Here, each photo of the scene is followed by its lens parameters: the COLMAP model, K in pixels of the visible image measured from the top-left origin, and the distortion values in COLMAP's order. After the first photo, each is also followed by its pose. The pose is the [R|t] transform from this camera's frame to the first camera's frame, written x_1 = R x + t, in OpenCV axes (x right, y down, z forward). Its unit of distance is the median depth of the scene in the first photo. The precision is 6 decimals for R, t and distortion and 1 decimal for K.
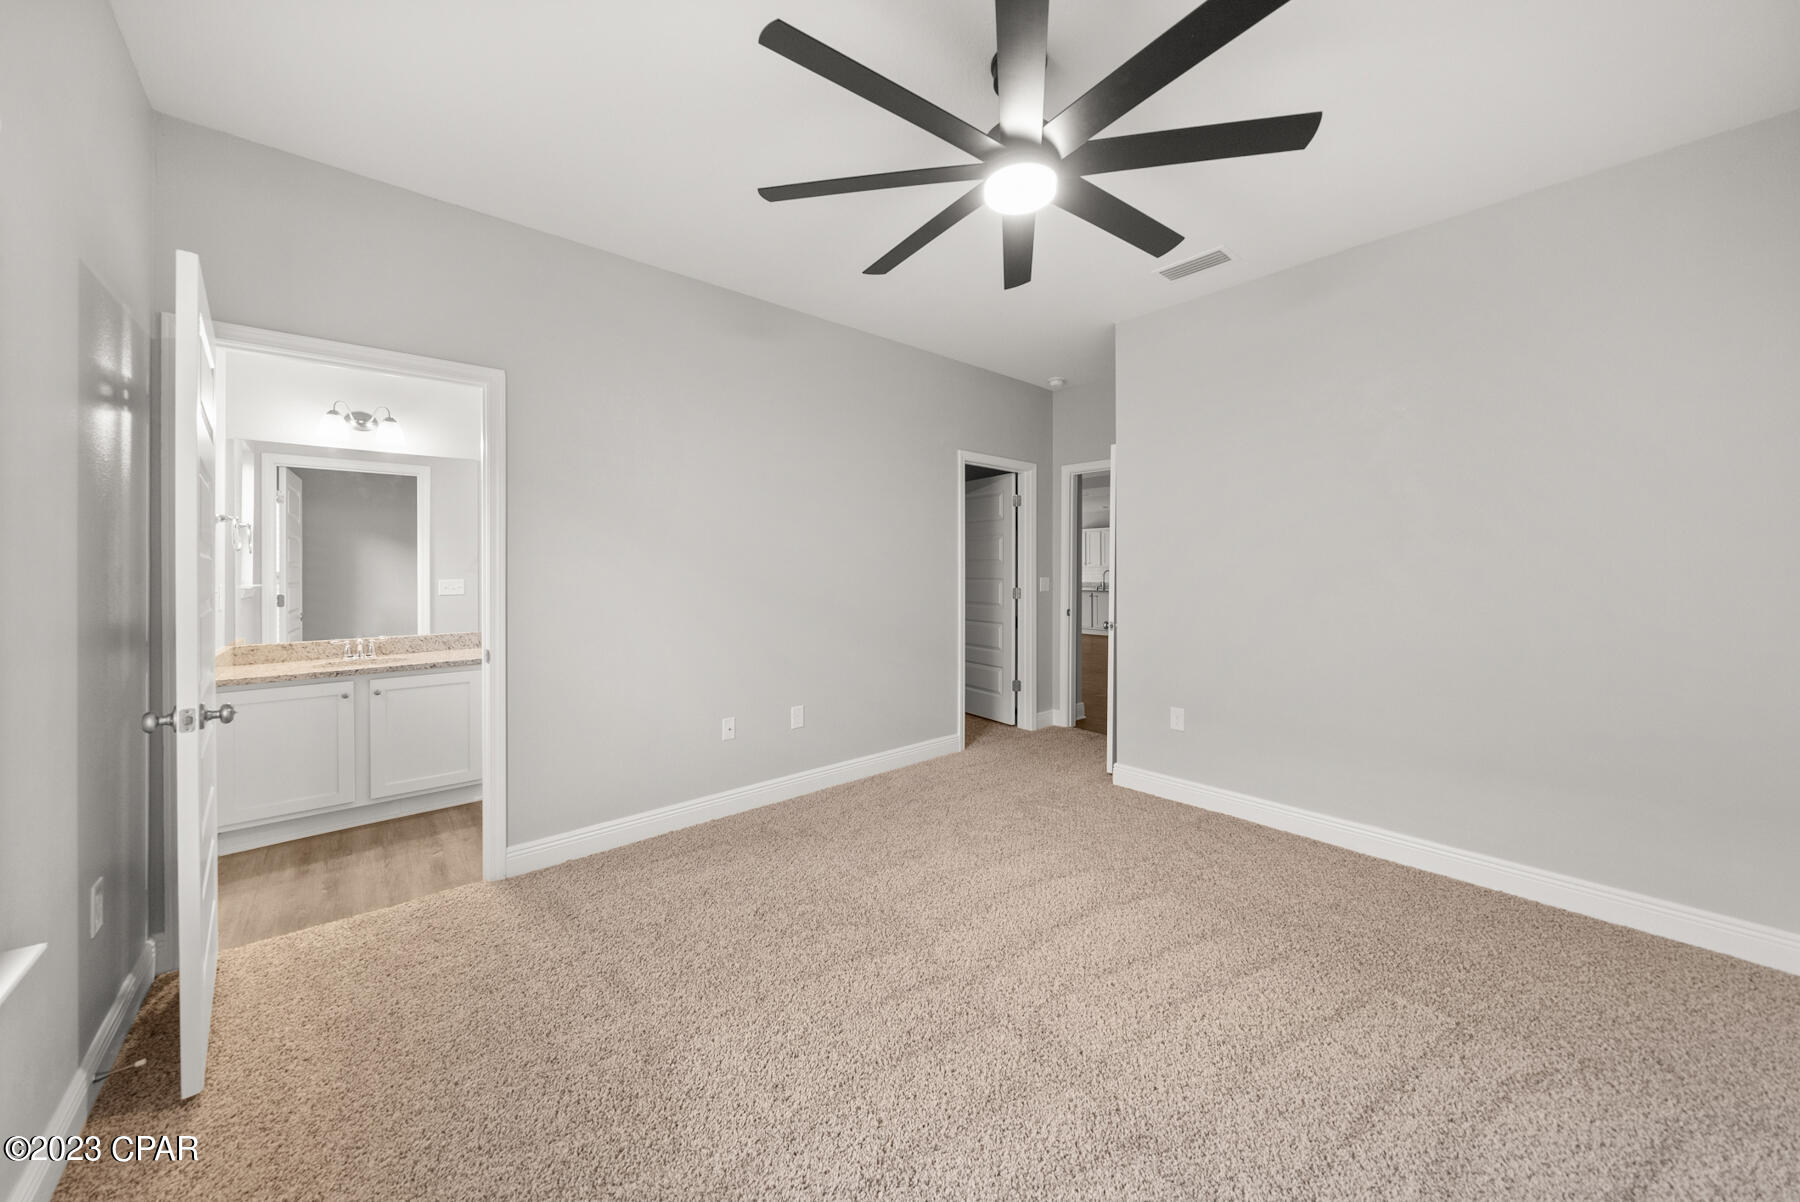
lens RADIAL K [[622.4, 0, 902.2], [0, 622.4, 571.7], [0, 0, 1]] dist [0.000472, 0.000026]
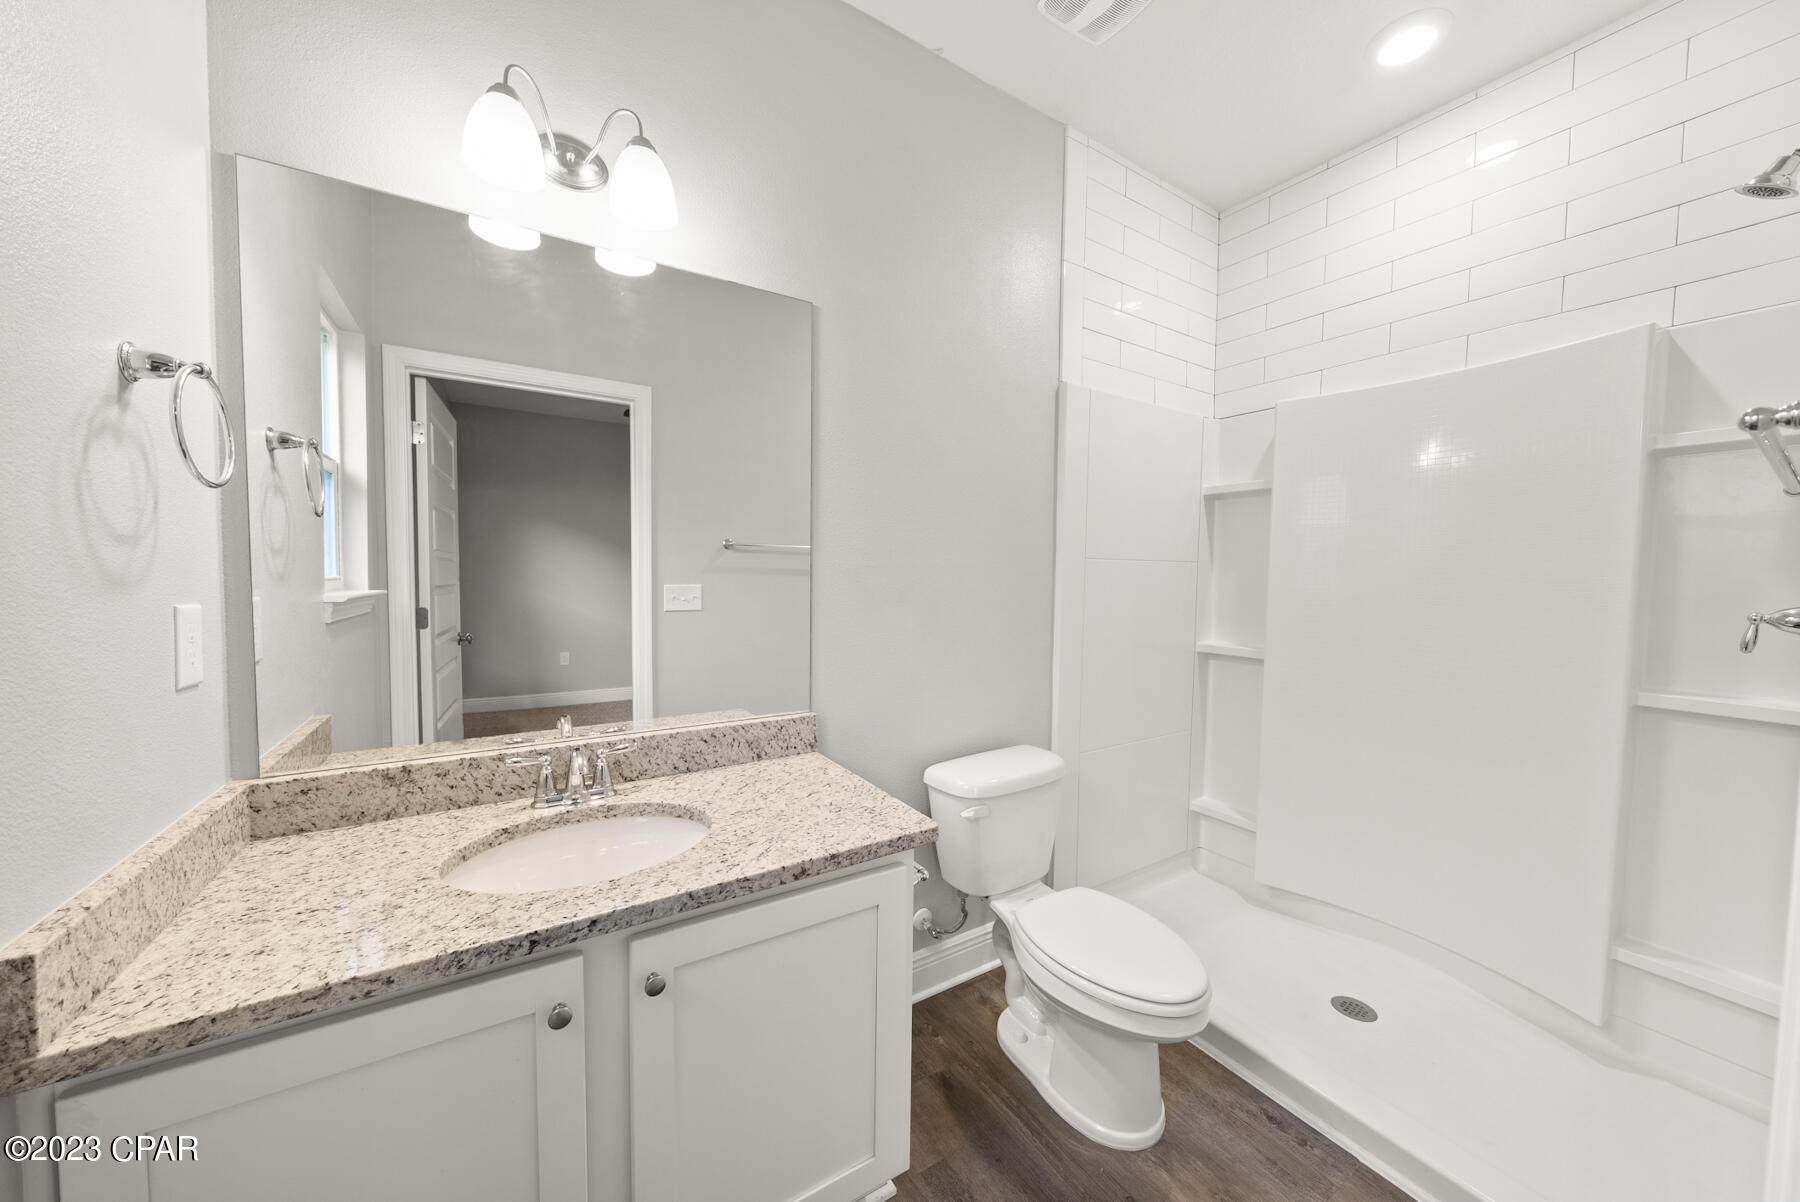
lens RADIAL K [[624.0, 0, 896.7], [0, 624.0, 601.8], [0, 0, 1]] dist [0.000644, 0.000065]
pose [[0.985304, 0.018896, -0.169761, -0.606389], [-0.012188, 0.999107, 0.040468, 0.004679], [0.170374, -0.037804, 0.984654, 0.655400]]
